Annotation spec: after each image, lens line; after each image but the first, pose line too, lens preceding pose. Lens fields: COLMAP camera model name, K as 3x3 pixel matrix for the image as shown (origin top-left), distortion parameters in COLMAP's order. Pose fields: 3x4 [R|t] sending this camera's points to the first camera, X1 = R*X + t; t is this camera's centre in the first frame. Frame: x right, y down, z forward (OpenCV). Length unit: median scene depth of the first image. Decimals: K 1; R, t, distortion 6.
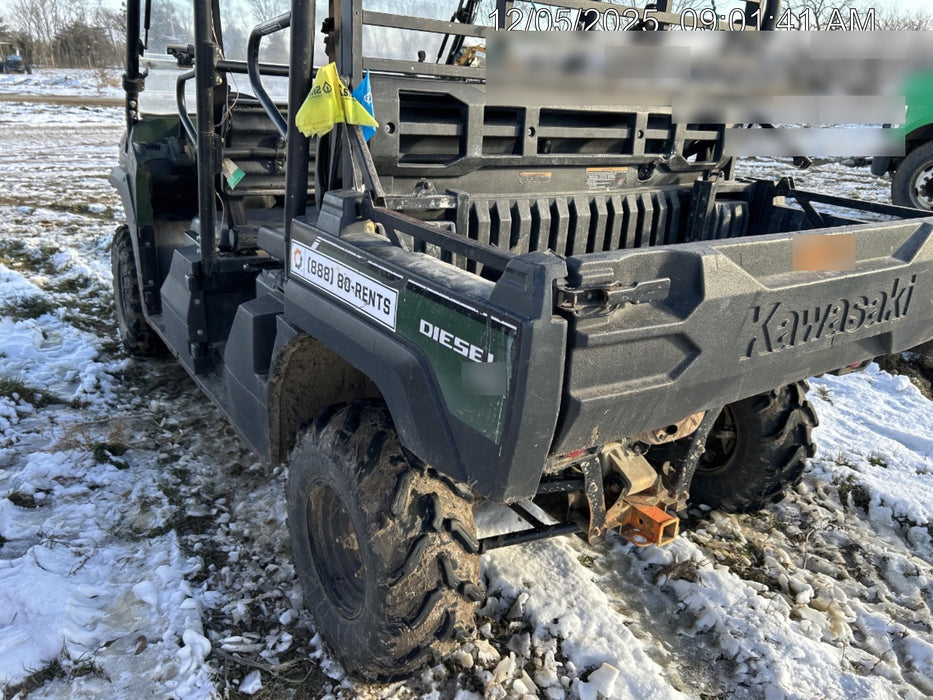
lens RADIAL K [[707.1, 0, 438.6], [0, 707.1, 346.6], [0, 0, 1]] dist [-0.002861, 0.000388]
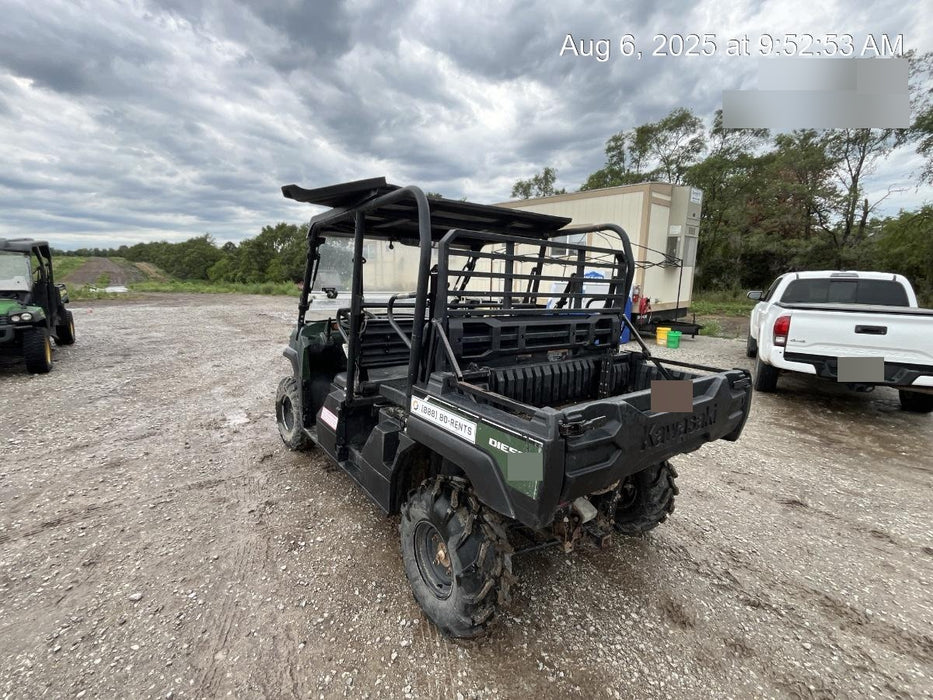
lens RADIAL K [[427.8, 0, 451.5], [0, 427.8, 346.7], [0, 0, 1]] dist [-0.000901, -0.000055]
pose [[0.999030, -0.027730, 0.034202, -0.136621], [0.033905, 0.980066, -0.195756, -0.046816], [-0.028092, 0.196726, 0.980056, -0.234798]]
